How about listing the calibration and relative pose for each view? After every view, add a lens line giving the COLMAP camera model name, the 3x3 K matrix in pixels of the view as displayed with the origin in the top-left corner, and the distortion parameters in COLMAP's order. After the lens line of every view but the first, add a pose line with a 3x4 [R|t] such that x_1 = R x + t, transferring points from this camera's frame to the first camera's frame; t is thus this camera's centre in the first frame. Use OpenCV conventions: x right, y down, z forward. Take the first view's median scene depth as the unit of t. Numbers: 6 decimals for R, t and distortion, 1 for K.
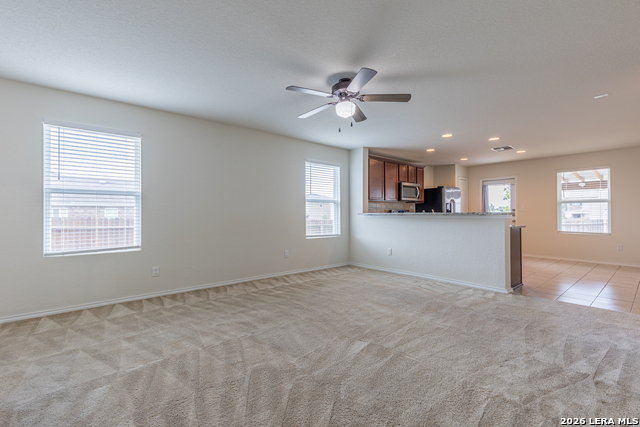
lens RADIAL K [[288.2, 0, 324.5], [0, 288.2, 212.4], [0, 0, 1]] dist [0.001993, 0.000224]
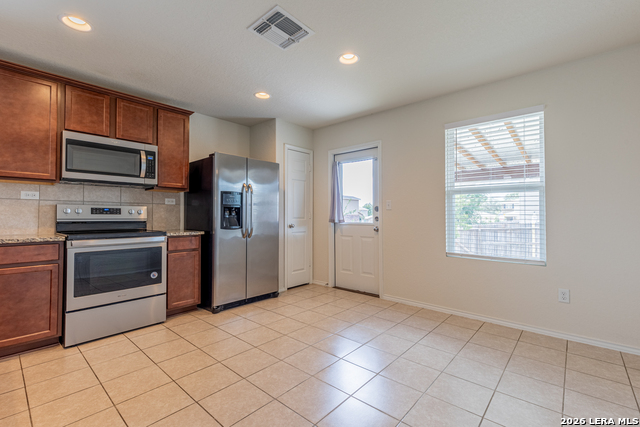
lens RADIAL K [[288.2, 0, 324.5], [0, 288.2, 212.4], [0, 0, 1]] dist [0.001993, 0.000224]
pose [[0.989693, 0.006263, 0.143069, 0.546754], [-0.005346, 0.999963, -0.006790, 0.003207], [-0.143106, 0.005955, 0.989689, 0.563999]]
